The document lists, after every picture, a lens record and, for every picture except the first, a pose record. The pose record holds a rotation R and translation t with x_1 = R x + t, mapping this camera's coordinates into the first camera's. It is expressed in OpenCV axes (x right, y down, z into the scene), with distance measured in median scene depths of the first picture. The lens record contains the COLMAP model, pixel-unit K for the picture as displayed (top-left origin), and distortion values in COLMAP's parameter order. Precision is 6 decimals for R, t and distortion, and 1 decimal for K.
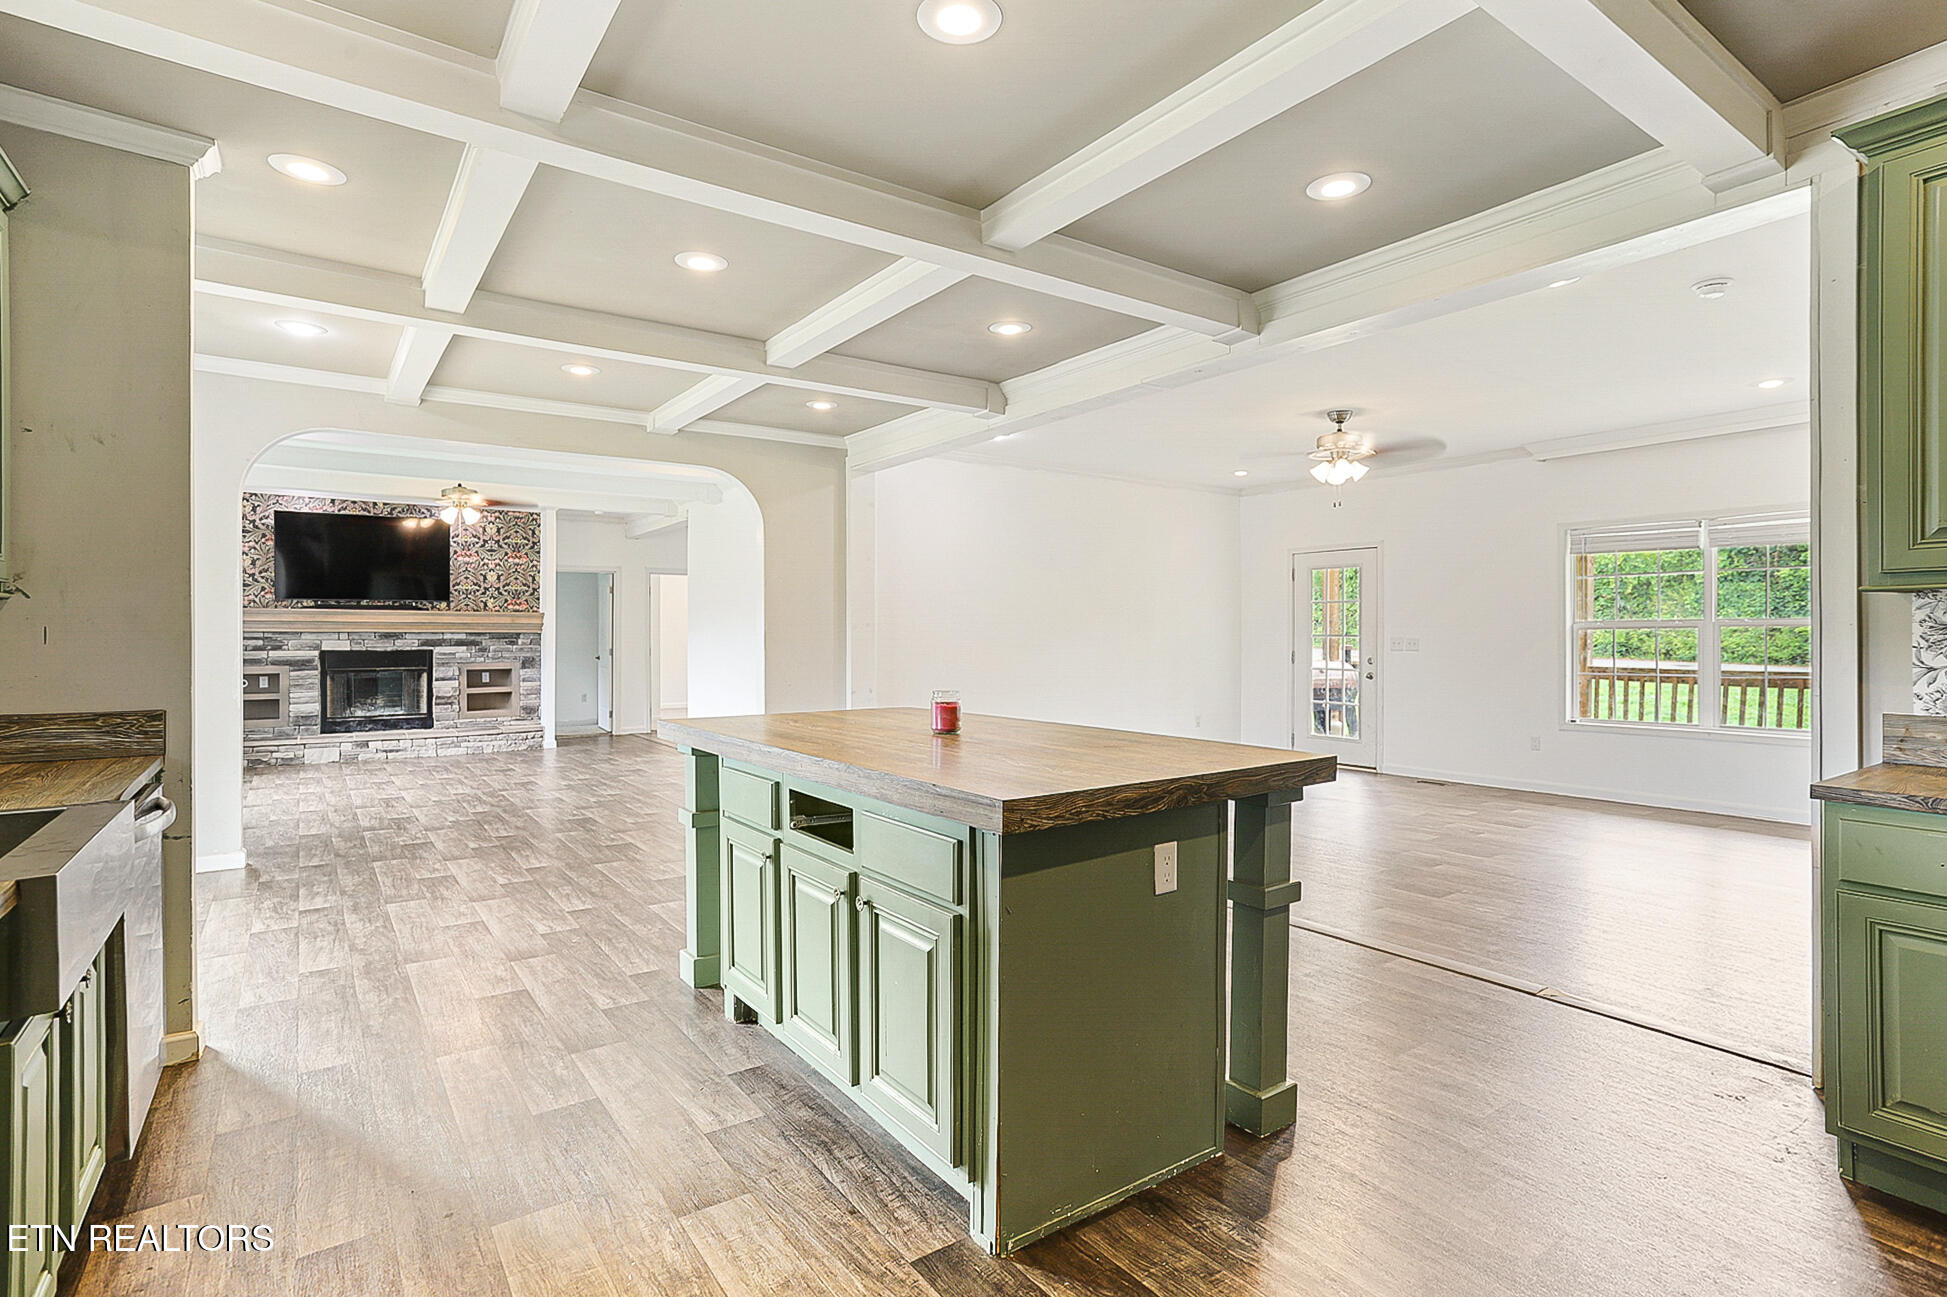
lens RADIAL K [[972.5, 0, 972.2], [0, 972.5, 649.1], [0, 0, 1]] dist [-0.040259, 0.027640]
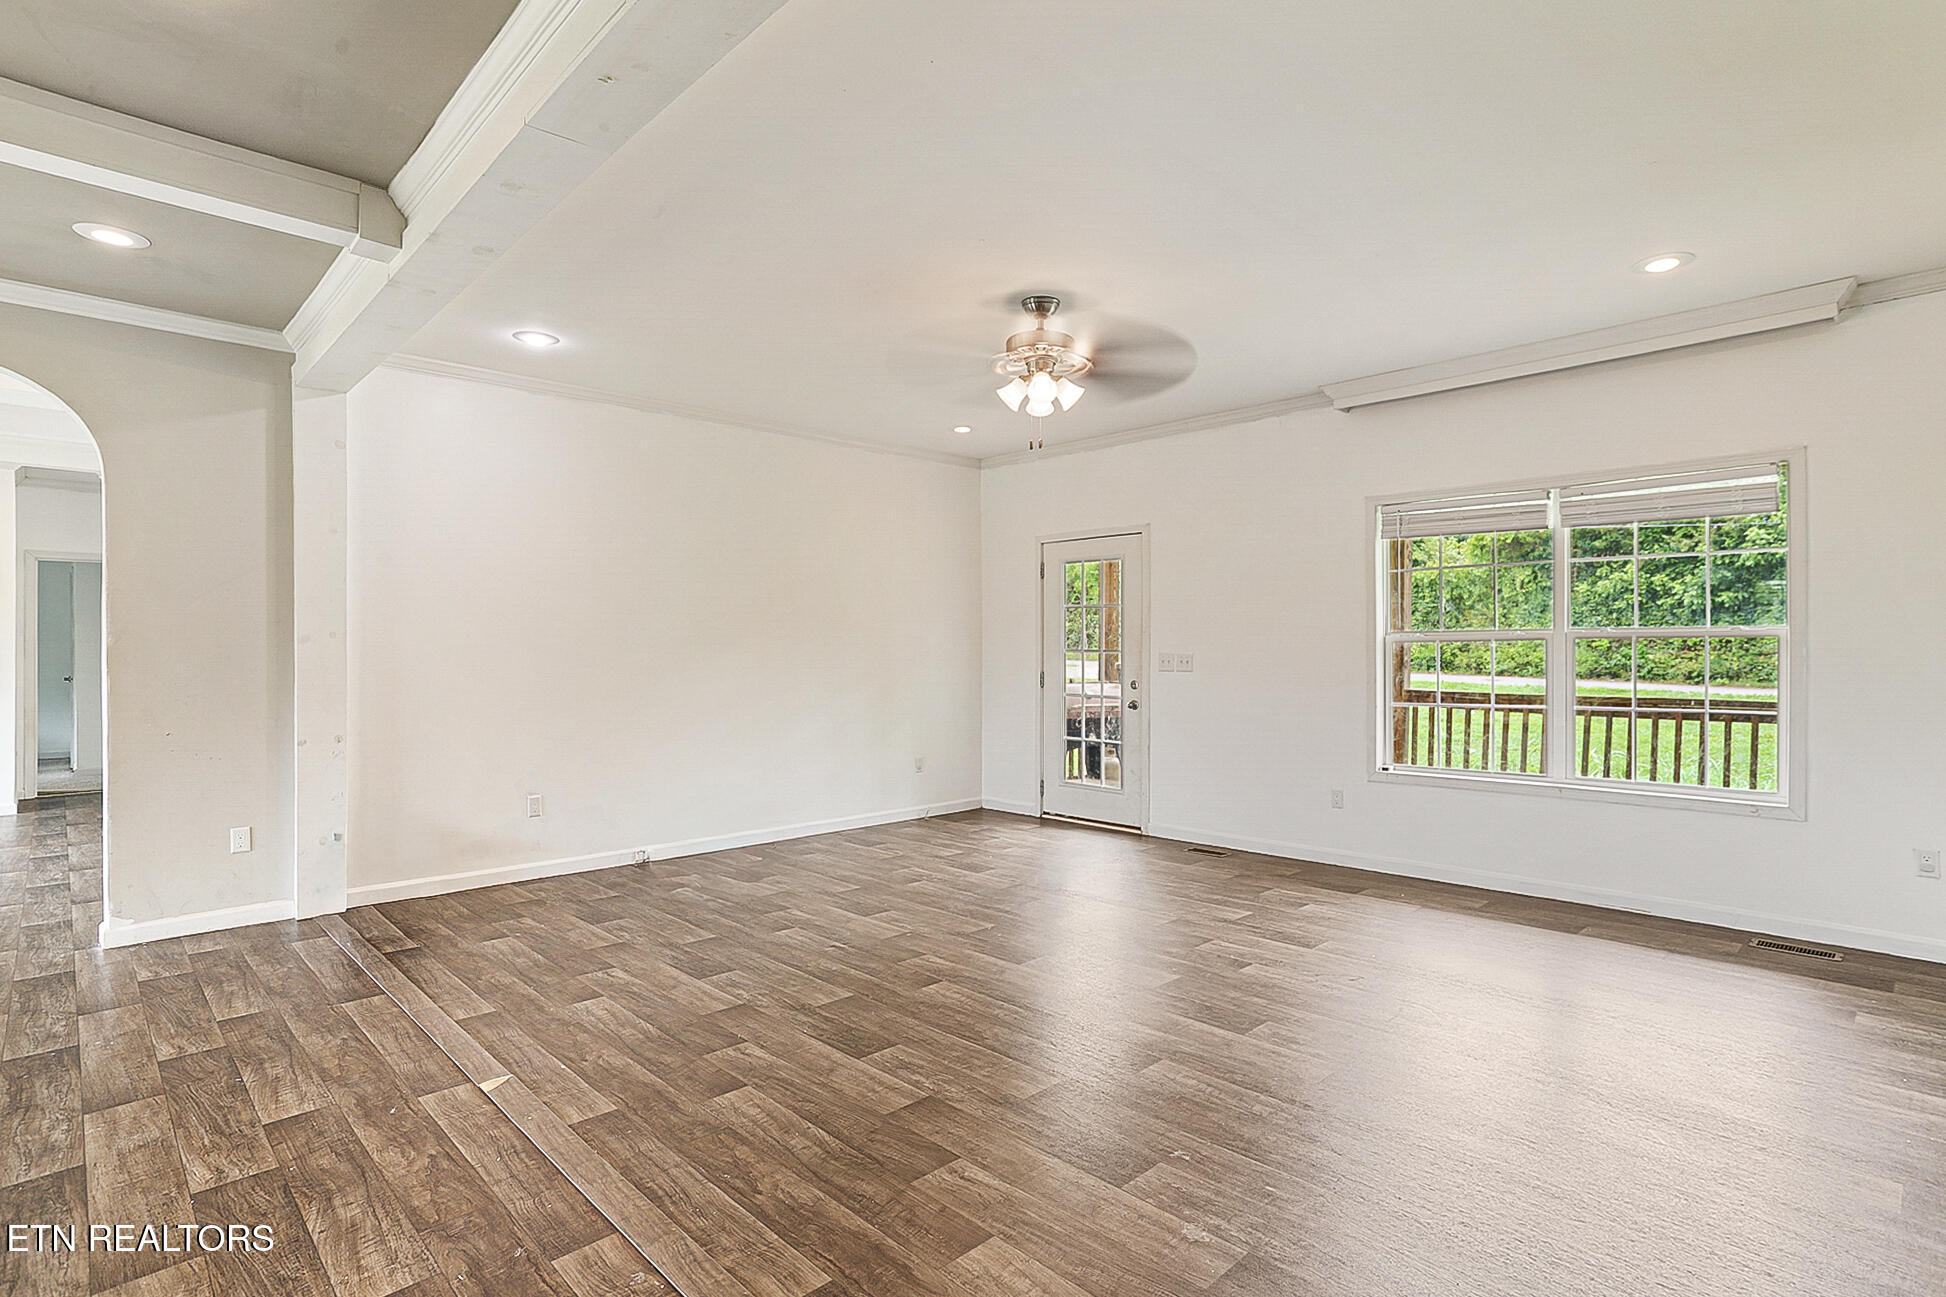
lens RADIAL K [[972.0, 0, 970.5], [0, 972.0, 694.6], [0, 0, 1]] dist [-0.040259, 0.027640]
pose [[0.989157, -0.012419, 0.146338, 0.196749], [0.008310, 0.999555, 0.028656, -0.003398], [-0.146629, -0.027129, 0.988819, 0.306443]]
